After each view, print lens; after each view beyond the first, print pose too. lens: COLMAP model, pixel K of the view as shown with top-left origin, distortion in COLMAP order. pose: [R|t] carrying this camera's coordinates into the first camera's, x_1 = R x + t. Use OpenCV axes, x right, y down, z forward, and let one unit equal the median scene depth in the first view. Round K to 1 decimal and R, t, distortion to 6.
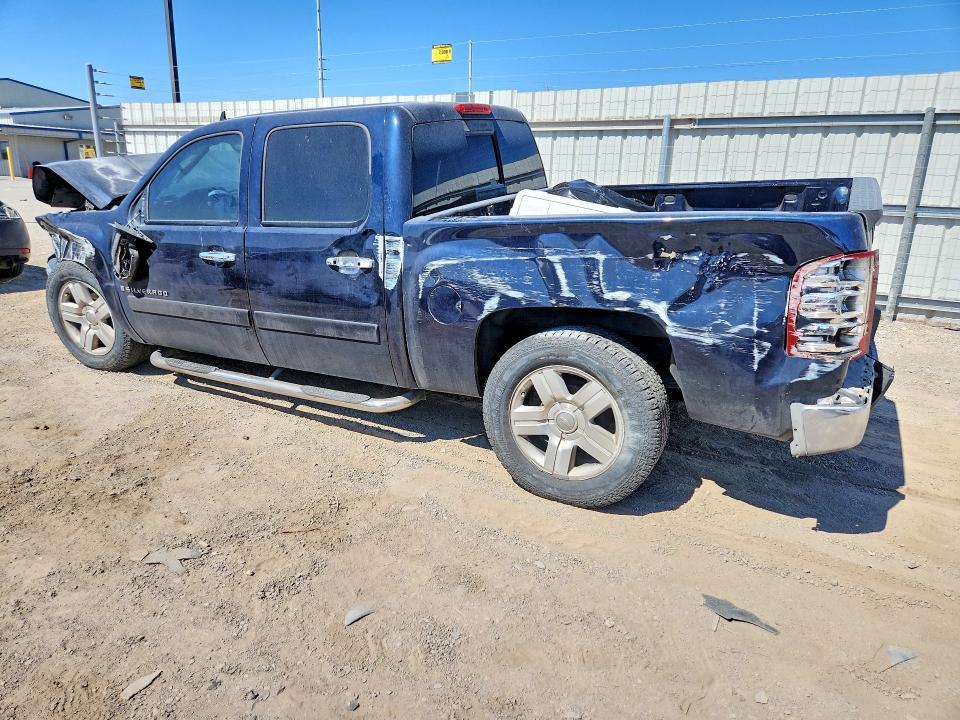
lens RADIAL K [[682.6, 0, 480.0], [0, 682.6, 360.0], [0, 0, 1]] dist [0.062934, 0.000596]
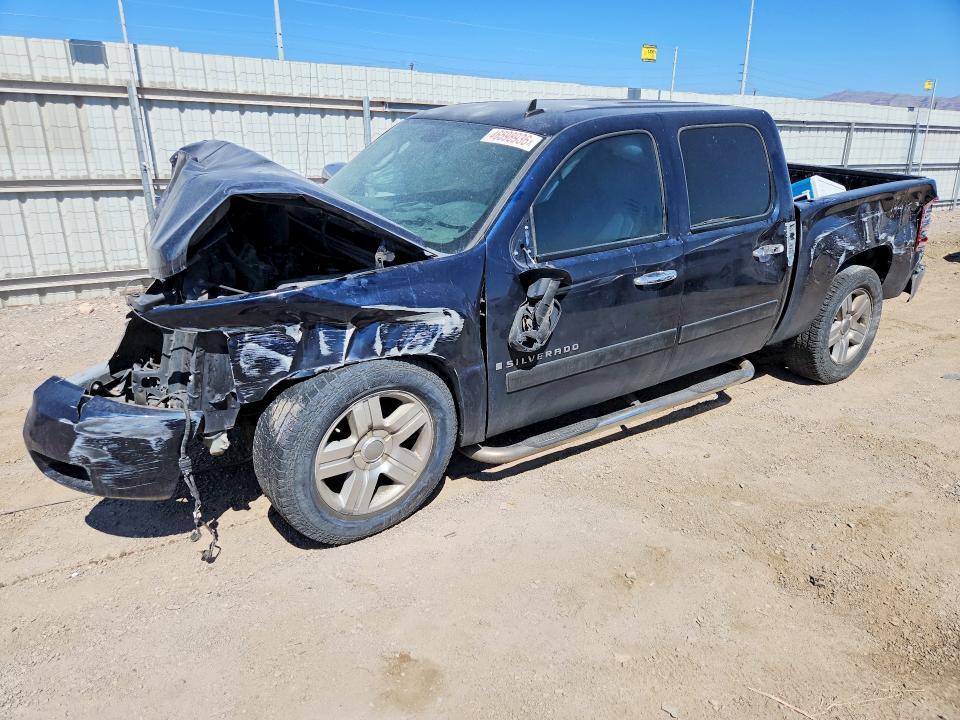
lens RADIAL K [[664.9, 0, 480.0], [0, 664.9, 360.0], [0, 0, 1]] dist [0.012921, 0.000716]
pose [[0.418838, -0.296936, 0.858140, -1.175520], [0.246204, 0.946760, 0.207434, -0.270759], [-0.874047, 0.124396, 0.469646, 0.796884]]
